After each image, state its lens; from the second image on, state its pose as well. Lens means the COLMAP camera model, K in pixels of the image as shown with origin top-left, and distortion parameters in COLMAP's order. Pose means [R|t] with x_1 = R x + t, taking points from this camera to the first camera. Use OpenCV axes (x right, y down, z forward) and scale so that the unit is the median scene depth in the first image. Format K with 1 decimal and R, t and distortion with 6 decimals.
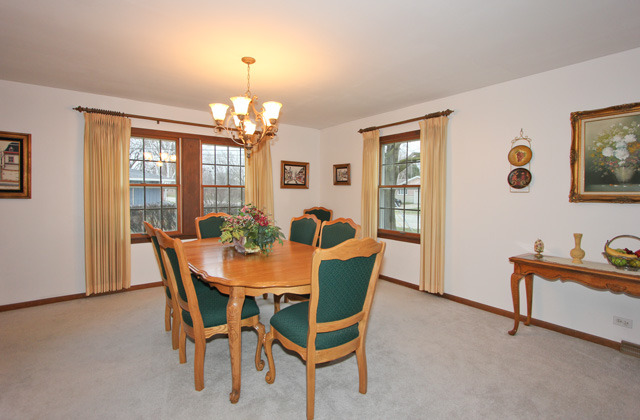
lens RADIAL K [[307.0, 0, 324.2], [0, 307.0, 202.2], [0, 0, 1]] dist [-0.023379, 0.002078]
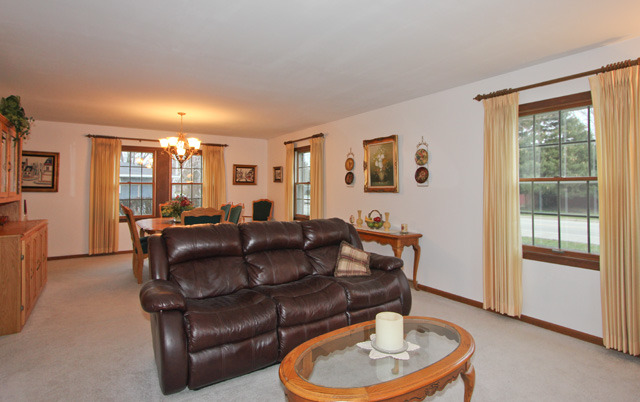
lens RADIAL K [[359.1, 0, 340.2], [0, 359.1, 179.2], [0, 0, 1]] dist [-0.008699, -0.003969]
pose [[0.998524, -0.006710, -0.053905, 0.403431], [0.003629, 0.998364, -0.057067, 0.020467], [0.054200, 0.056788, 0.996914, -0.522538]]
